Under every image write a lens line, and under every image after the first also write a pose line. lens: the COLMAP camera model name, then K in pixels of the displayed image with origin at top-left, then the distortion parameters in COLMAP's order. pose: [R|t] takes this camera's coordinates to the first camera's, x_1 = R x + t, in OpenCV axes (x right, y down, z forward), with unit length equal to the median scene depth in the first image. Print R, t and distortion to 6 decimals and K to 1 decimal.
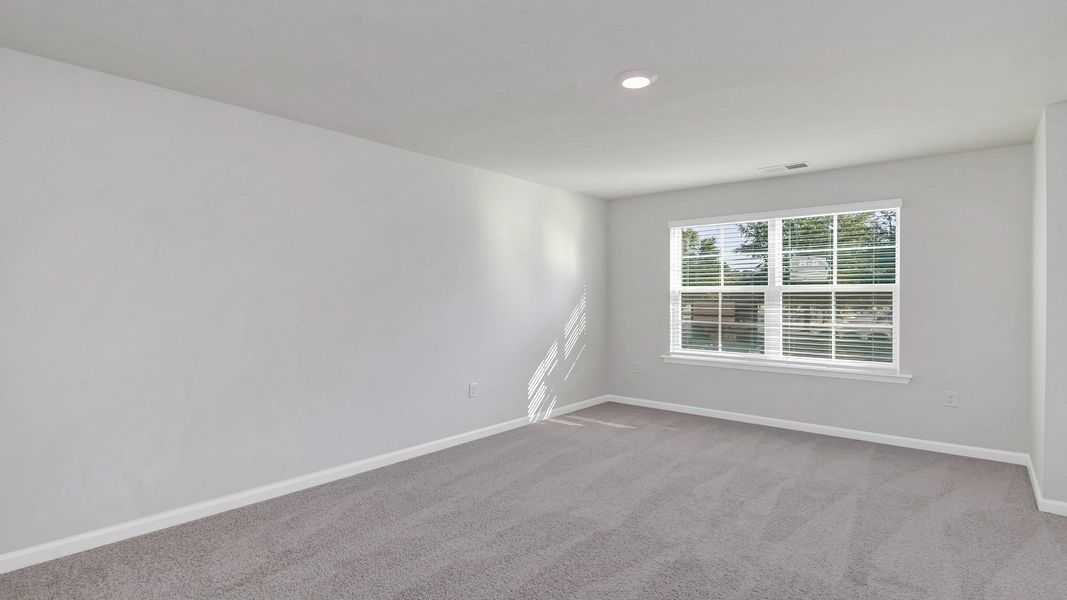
lens RADIAL K [[527.7, 0, 538.0], [0, 527.7, 292.6], [0, 0, 1]] dist [-0.000935, -0.000717]
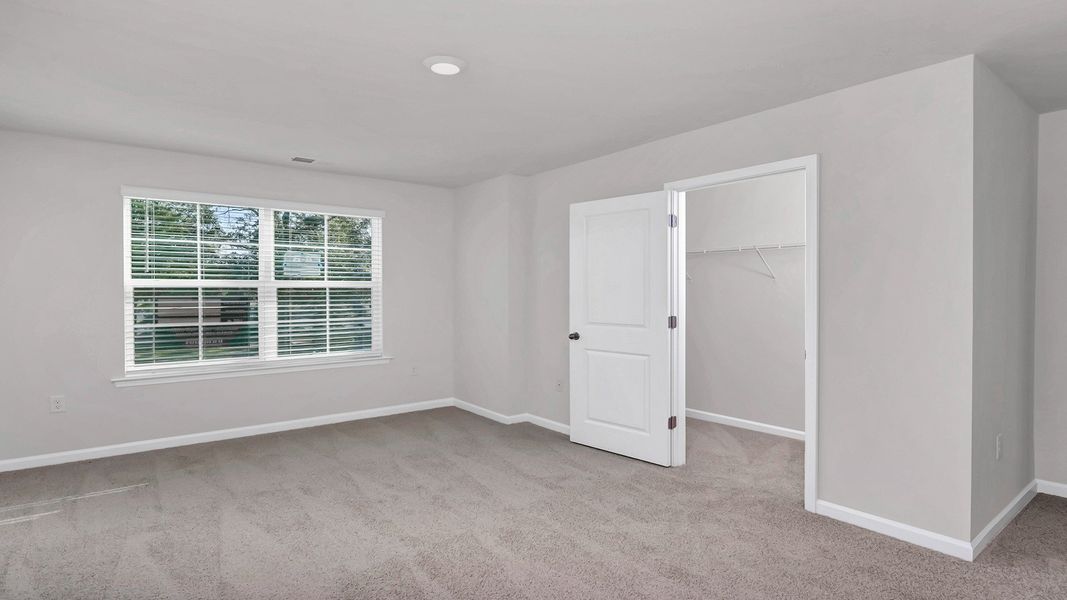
lens RADIAL K [[545.9, 0, 524.7], [0, 545.9, 292.4], [0, 0, 1]] dist [-0.011447, -0.001298]
pose [[0.194920, -0.001830, 0.980817, -0.399470], [-0.004822, 0.999984, 0.002824, 0.002509], [-0.980807, -0.005280, 0.194908, 0.373674]]
